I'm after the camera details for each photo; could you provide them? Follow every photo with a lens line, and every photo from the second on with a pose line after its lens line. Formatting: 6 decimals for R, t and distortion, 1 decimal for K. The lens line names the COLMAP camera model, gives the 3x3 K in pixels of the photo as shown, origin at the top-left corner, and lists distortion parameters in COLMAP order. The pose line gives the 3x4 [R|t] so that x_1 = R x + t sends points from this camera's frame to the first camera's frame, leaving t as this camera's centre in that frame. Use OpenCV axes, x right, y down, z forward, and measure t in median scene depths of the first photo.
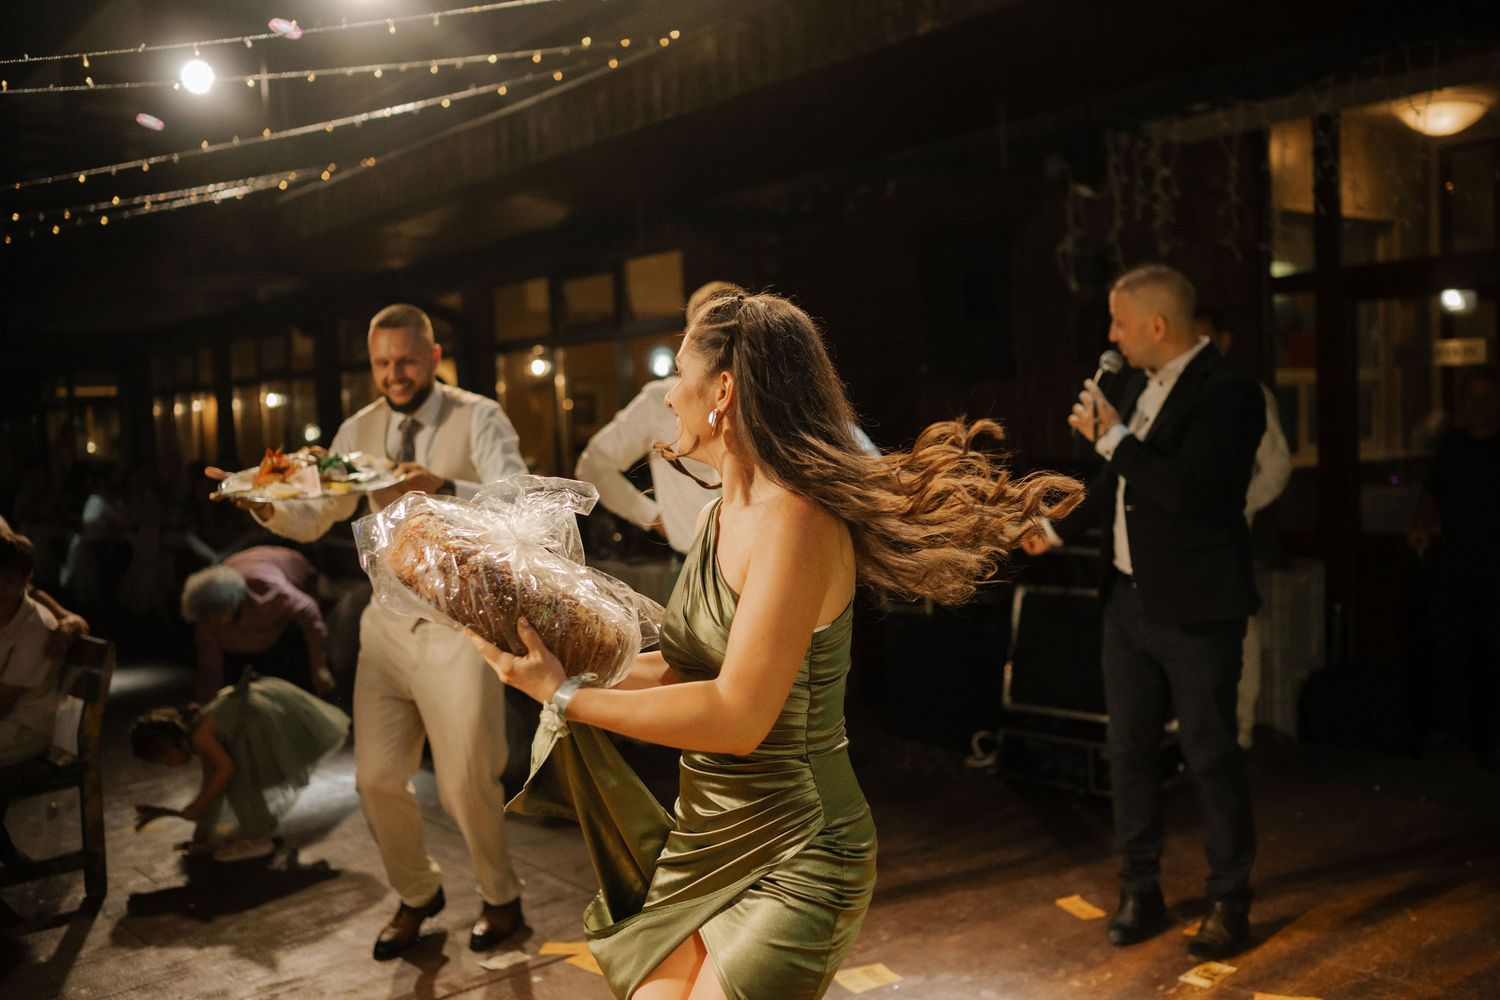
lens RADIAL K [[1434.5, 0, 733.7], [0, 1434.5, 498.7], [0, 0, 1]] dist [0.003901, 0.016023]
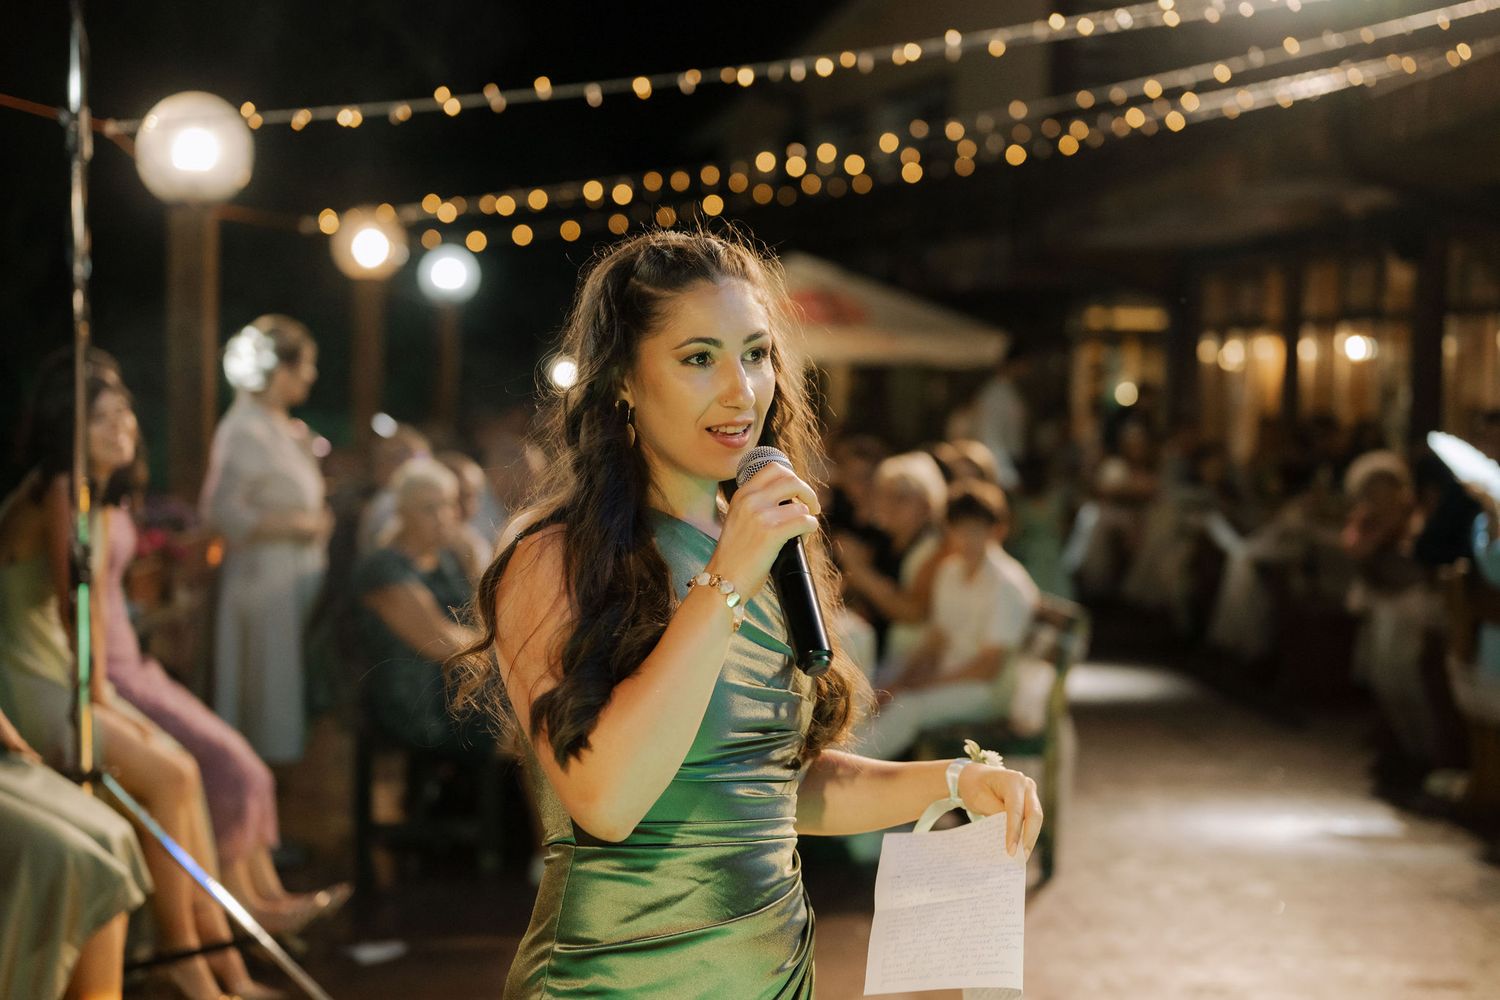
lens RADIAL K [[2197.2, 0, 750.0], [0, 2197.2, 500.0], [0, 0, 1]] dist [0.001003, -0.018787]
pose [[0.825544, 0.095402, -0.556215, 0.050688], [-0.093026, 0.995129, 0.032614, 0.000665], [0.556617, 0.024818, 0.830398, -0.089992]]
